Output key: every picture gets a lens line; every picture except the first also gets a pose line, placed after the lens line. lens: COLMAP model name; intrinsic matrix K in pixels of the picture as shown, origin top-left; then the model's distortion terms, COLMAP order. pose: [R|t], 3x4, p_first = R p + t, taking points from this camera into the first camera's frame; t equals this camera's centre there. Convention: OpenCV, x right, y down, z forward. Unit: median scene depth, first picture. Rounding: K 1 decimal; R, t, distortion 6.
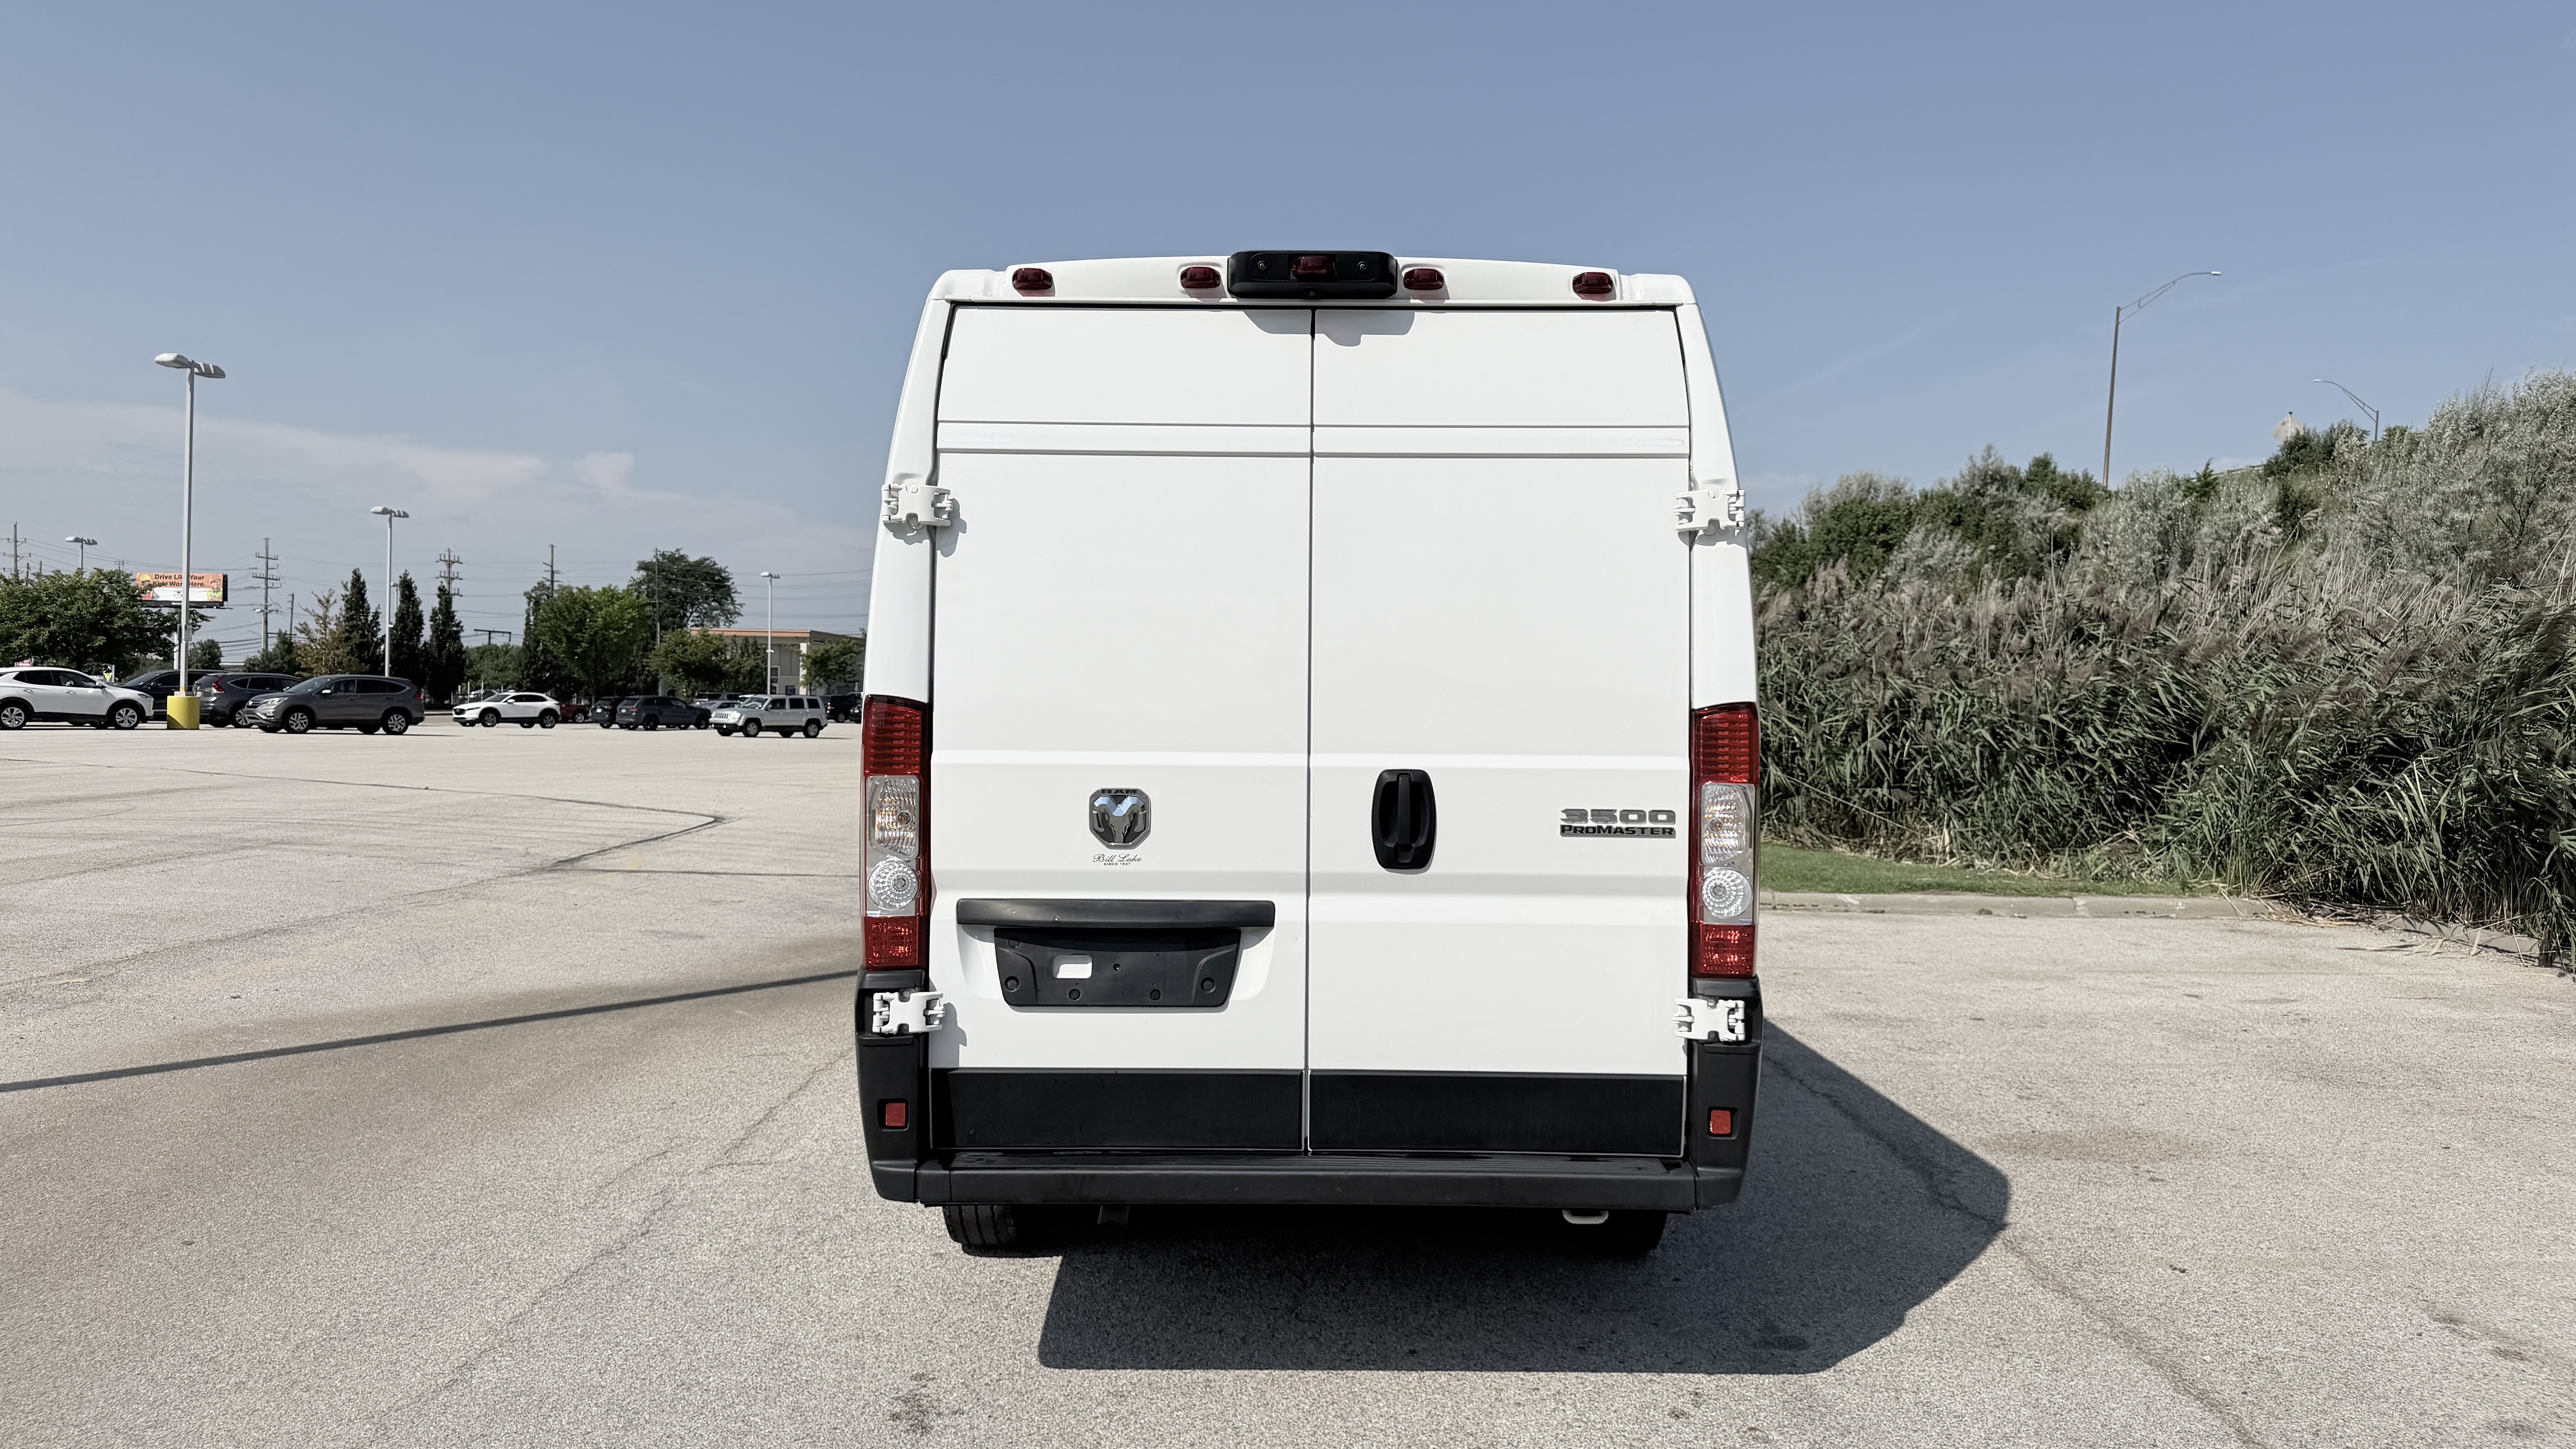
lens RADIAL K [[1822.4, 0, 1262.6], [0, 1822.4, 710.7], [0, 0, 1]] dist [0.044596, -0.057895]
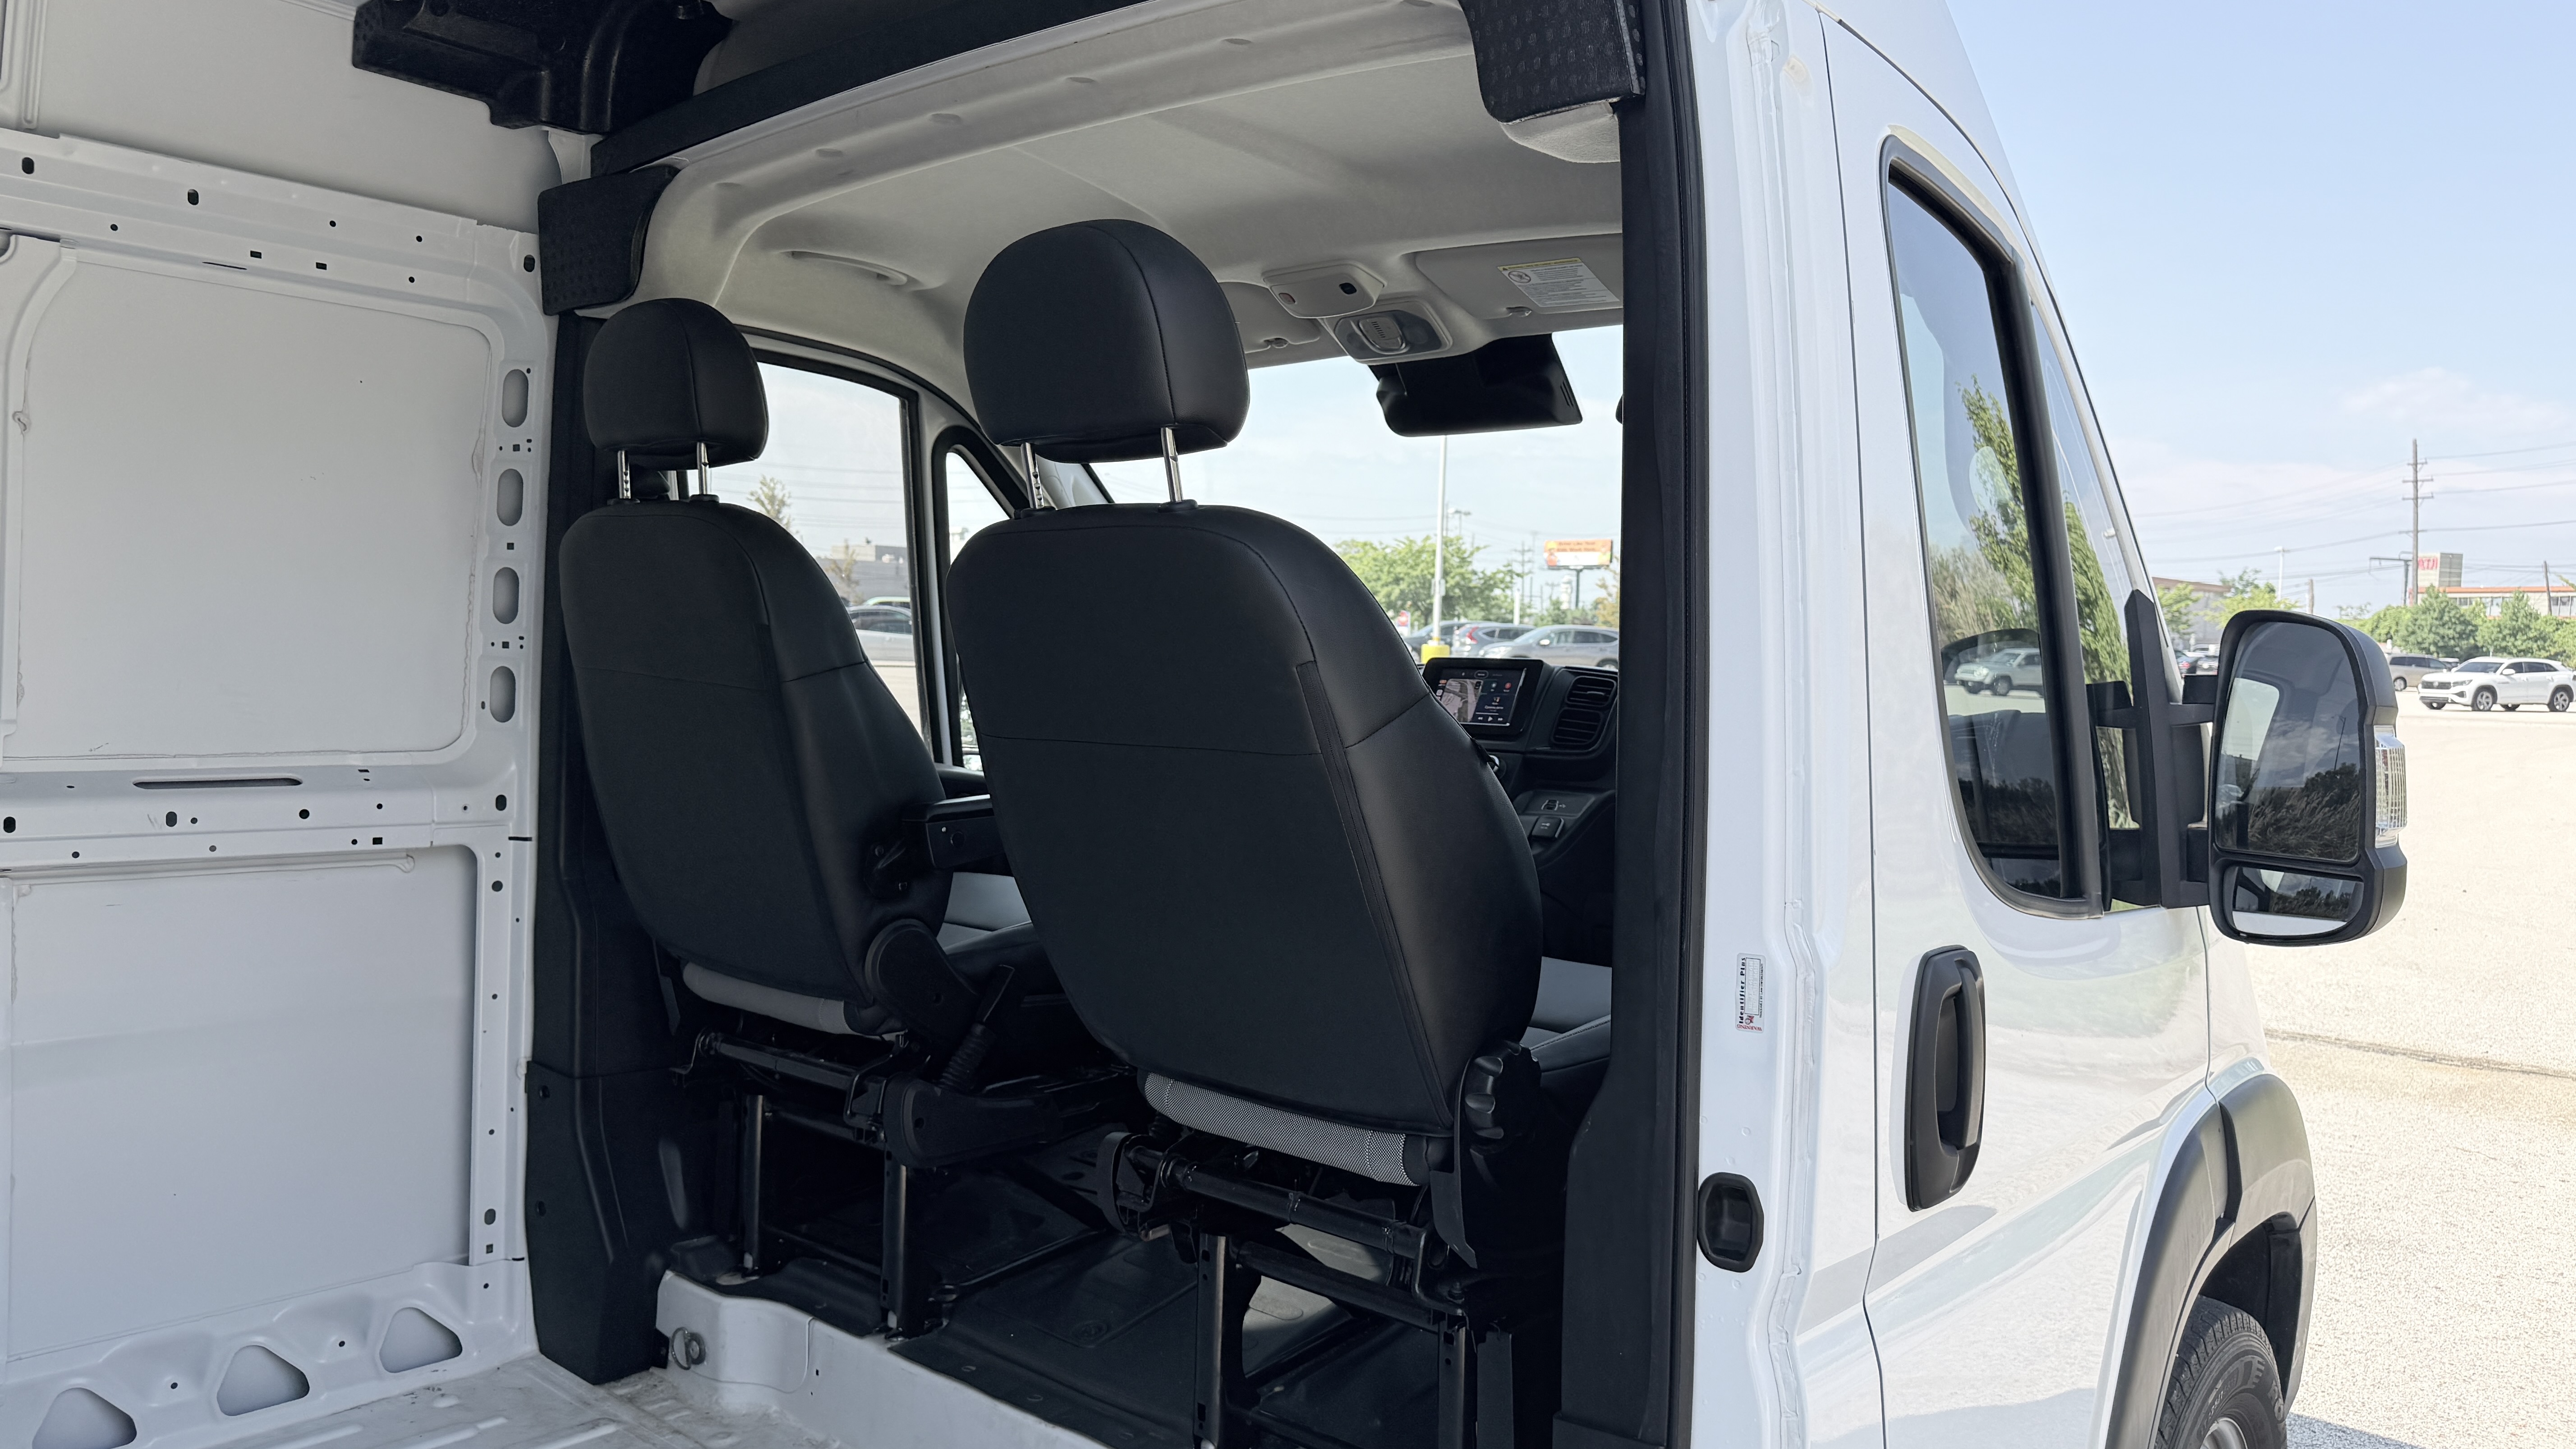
lens RADIAL K [[1822.4, 0, 1276.0], [0, 1822.4, 738.6], [0, 0, 1]] dist [0.044596, -0.057895]
pose [[0.764429, 0.039990, -0.643467, 0.428227], [-0.013939, 0.998866, 0.045517, -0.009089], [0.644557, -0.025825, 0.764120, 1.663155]]
